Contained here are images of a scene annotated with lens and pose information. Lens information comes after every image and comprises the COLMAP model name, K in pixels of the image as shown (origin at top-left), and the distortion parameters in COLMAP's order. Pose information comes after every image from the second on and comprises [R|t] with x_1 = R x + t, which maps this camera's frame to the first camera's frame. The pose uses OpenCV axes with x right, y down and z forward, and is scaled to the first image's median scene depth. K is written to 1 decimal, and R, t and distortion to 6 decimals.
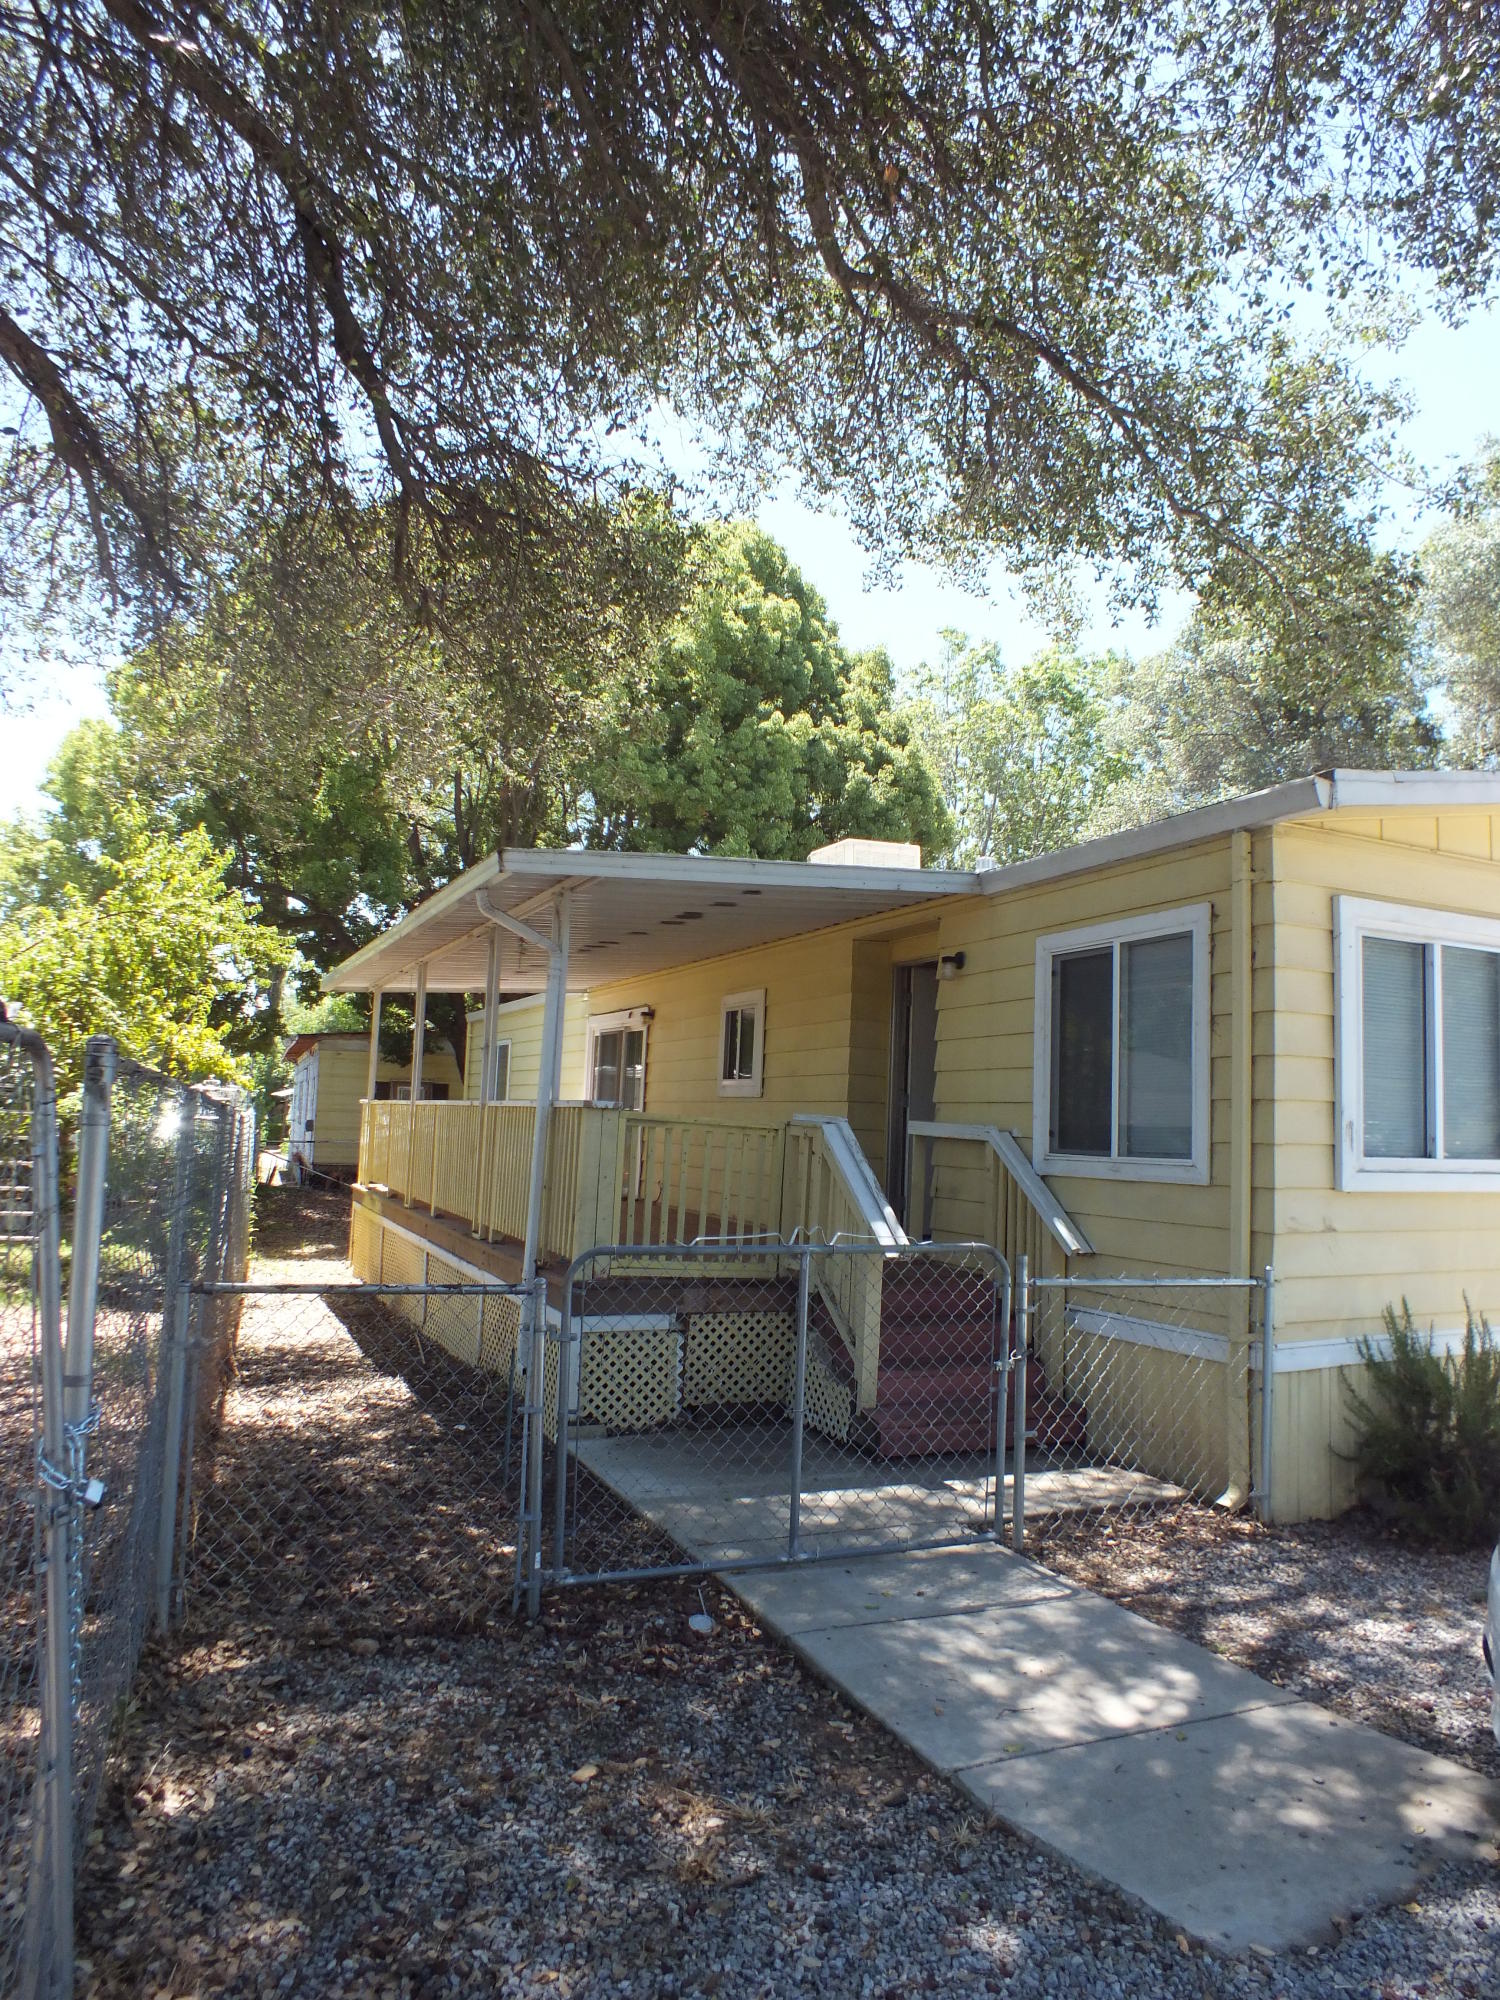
lens RADIAL K [[1201.7, 0, 767.9], [0, 1201.7, 1094.0], [0, 0, 1]] dist [0.025459, -0.070665]
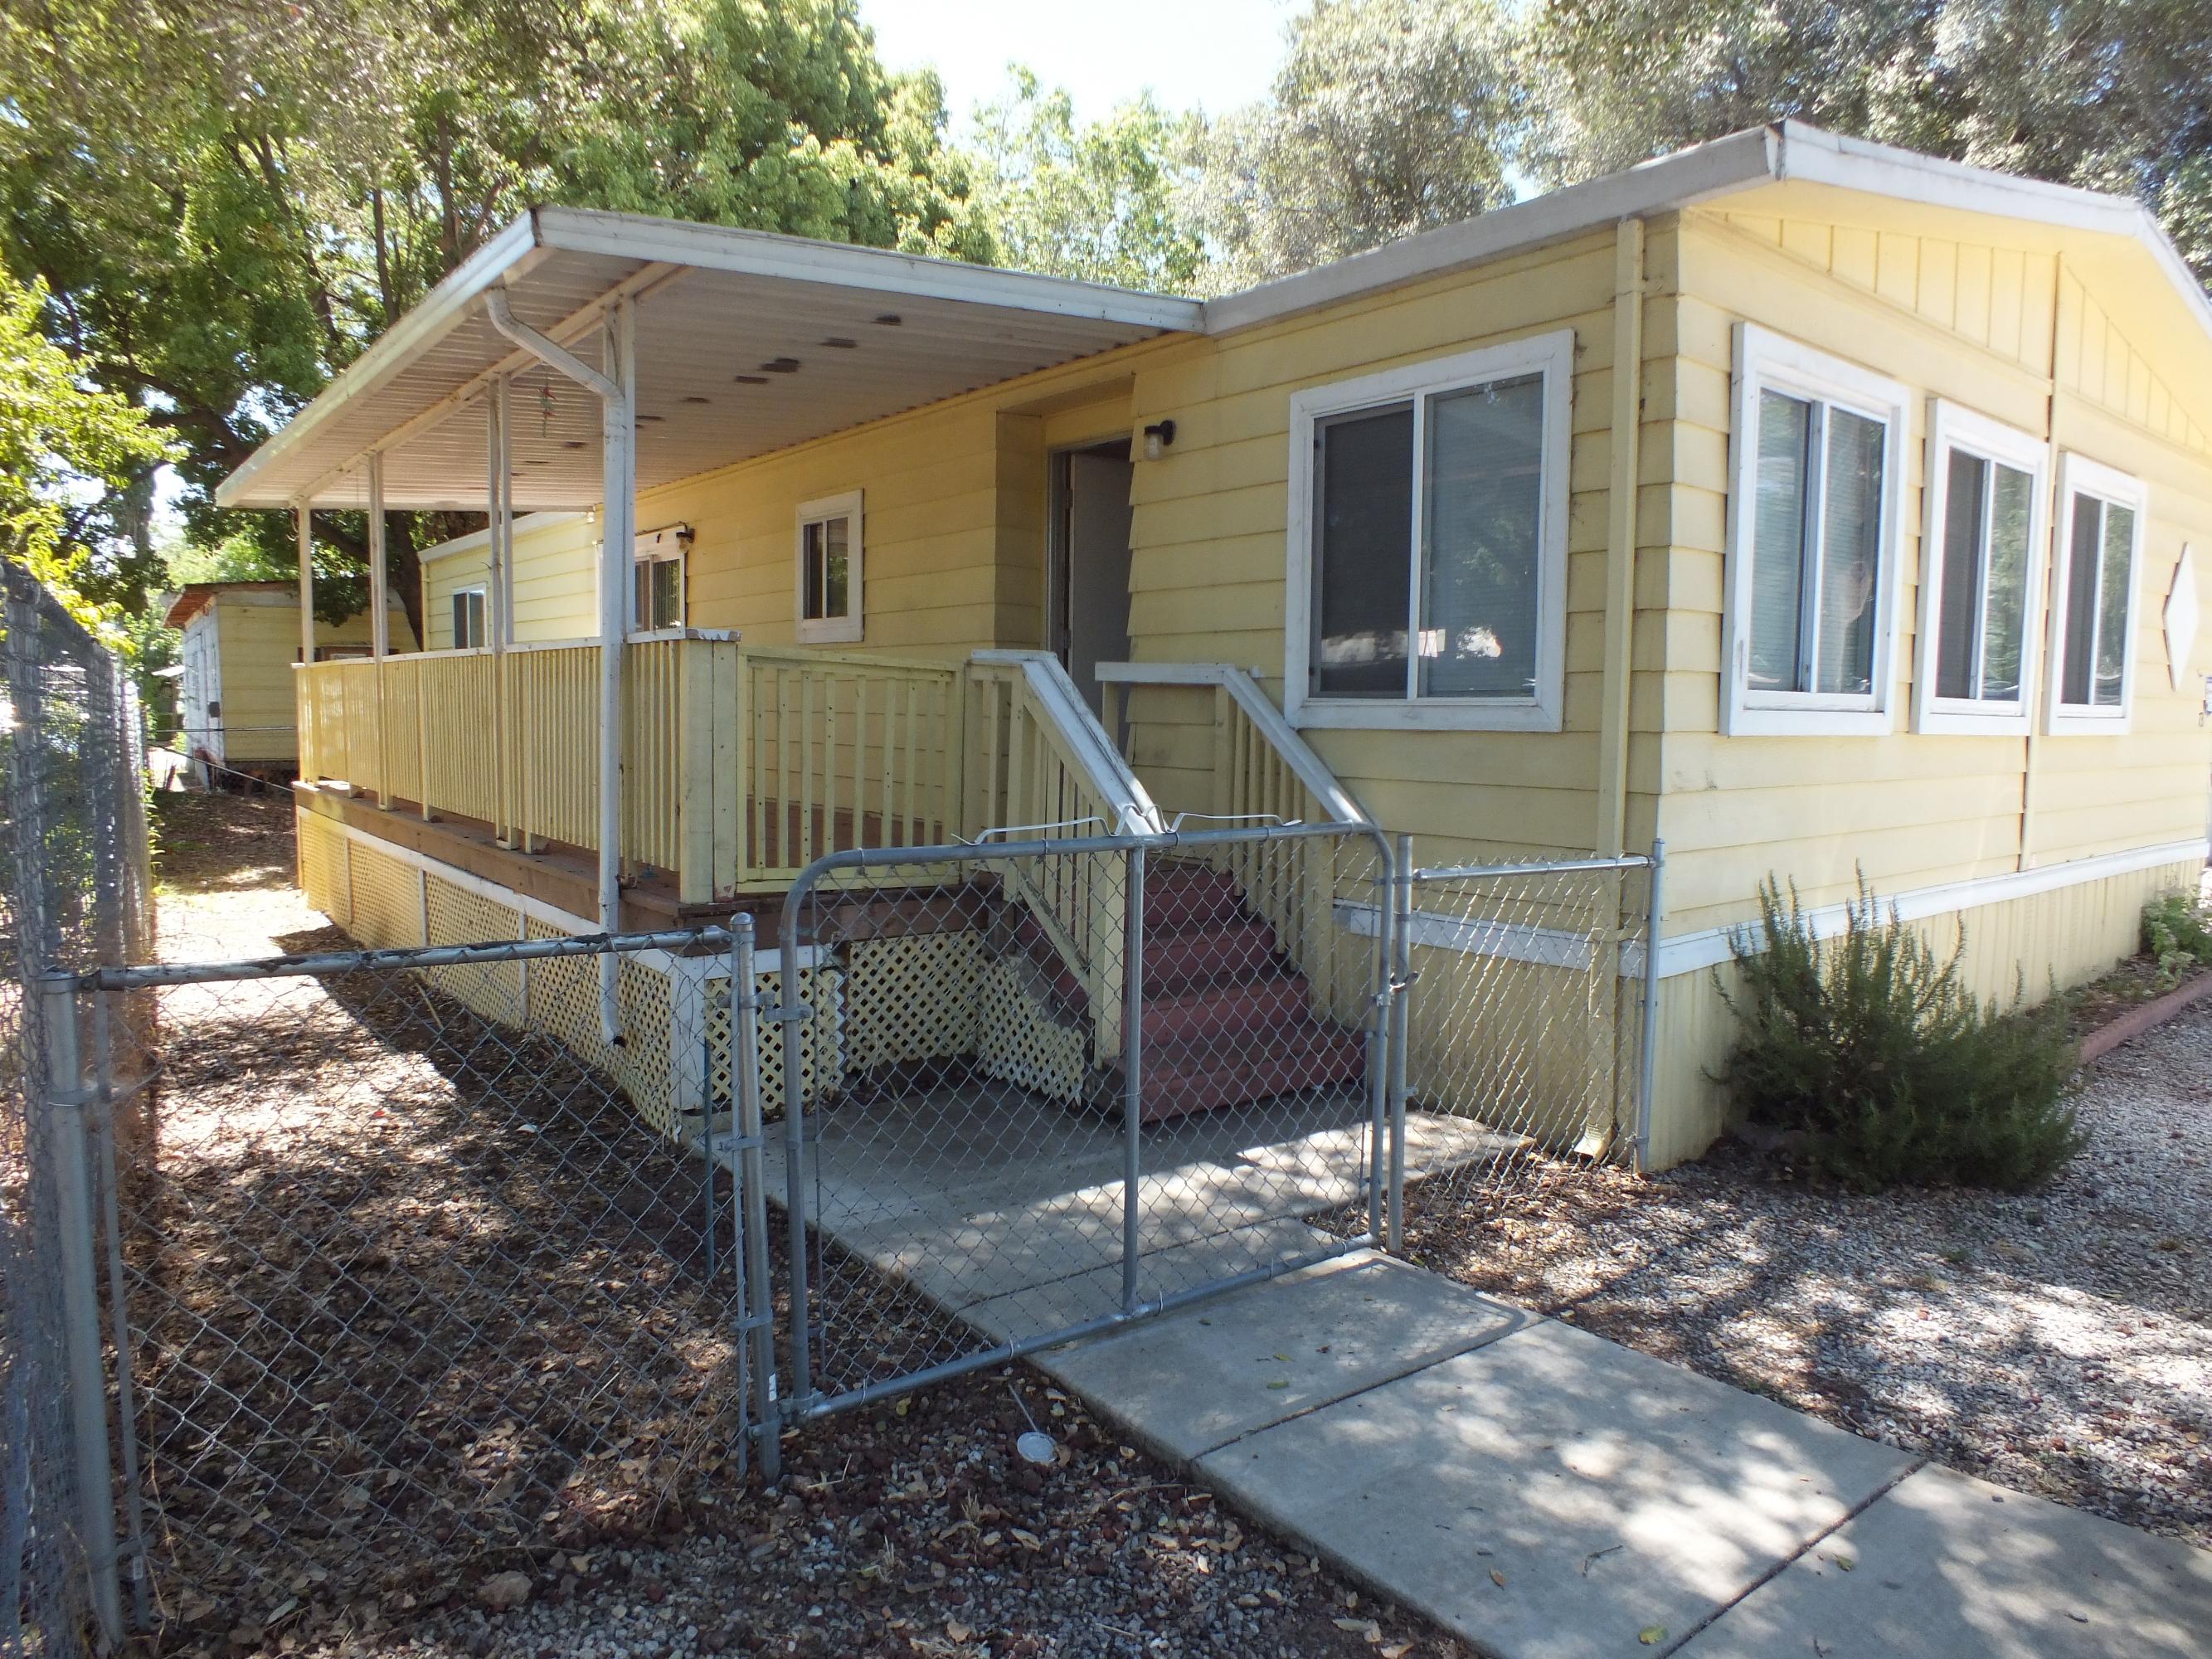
lens RADIAL K [[1476.6, 0, 1050.2], [0, 1476.6, 917.9], [0, 0, 1]] dist [-0.082704, 0.043156]
pose [[0.986532, -0.050538, 0.155563, -0.080532], [0.022100, 0.983534, 0.179368, 0.020355], [-0.162066, -0.173515, 0.971405, 0.161756]]
